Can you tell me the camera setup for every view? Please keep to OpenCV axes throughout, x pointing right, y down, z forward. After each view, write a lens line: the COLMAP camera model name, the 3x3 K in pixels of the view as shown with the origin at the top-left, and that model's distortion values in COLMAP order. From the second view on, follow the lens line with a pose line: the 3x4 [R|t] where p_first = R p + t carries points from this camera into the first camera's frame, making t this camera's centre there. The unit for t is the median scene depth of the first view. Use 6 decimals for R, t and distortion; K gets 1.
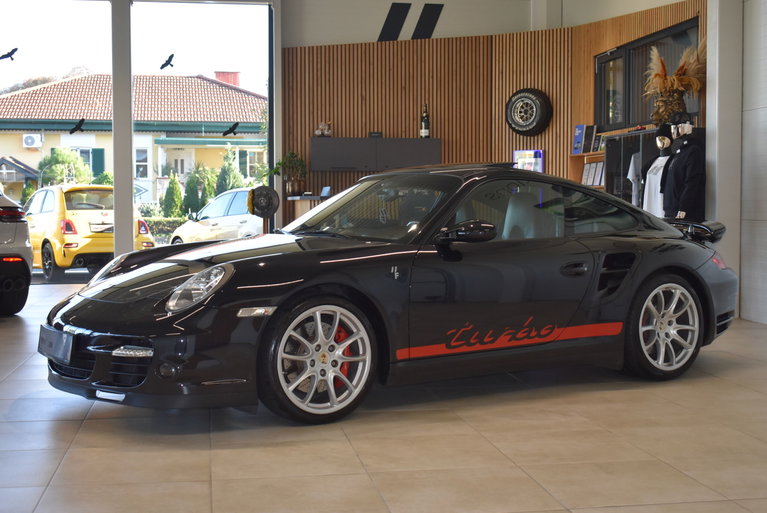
lens RADIAL K [[1054.6, 0, 383.5], [0, 1054.6, 256.5], [0, 0, 1]] dist [-0.028113, -0.013677]
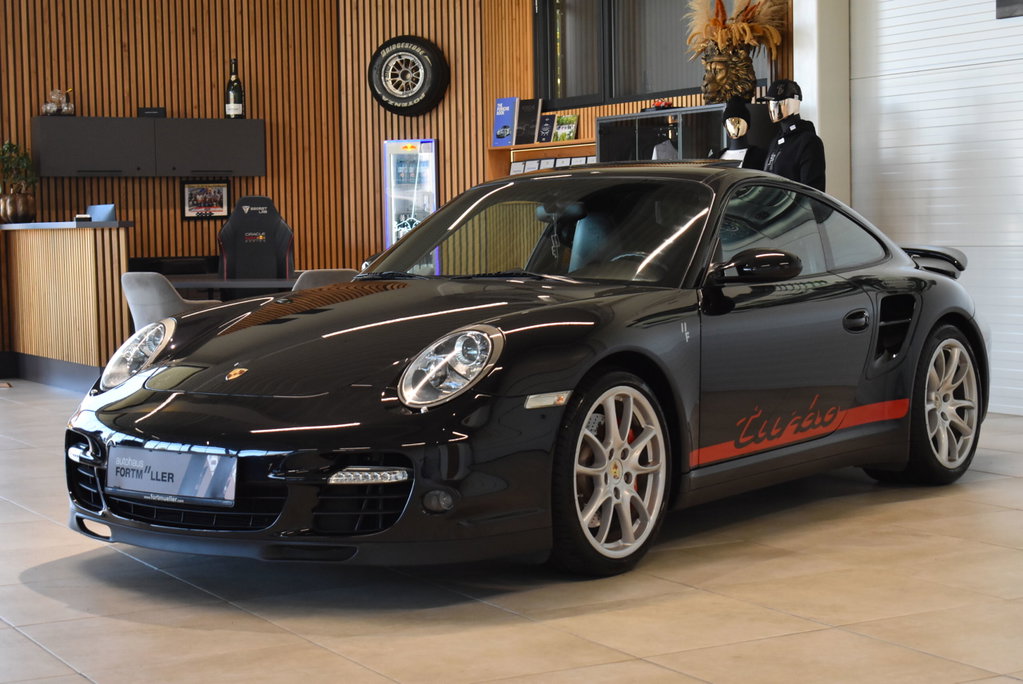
lens RADIAL K [[1860.1, 0, 511.5], [0, 1860.1, 342.0], [0, 0, 1]] dist [0.022335, -0.062051]
pose [[0.940907, -0.037001, 0.336639, -0.264145], [0.034218, 0.999314, 0.014197, 0.000844], [-0.336933, -0.001839, 0.941527, -0.016553]]
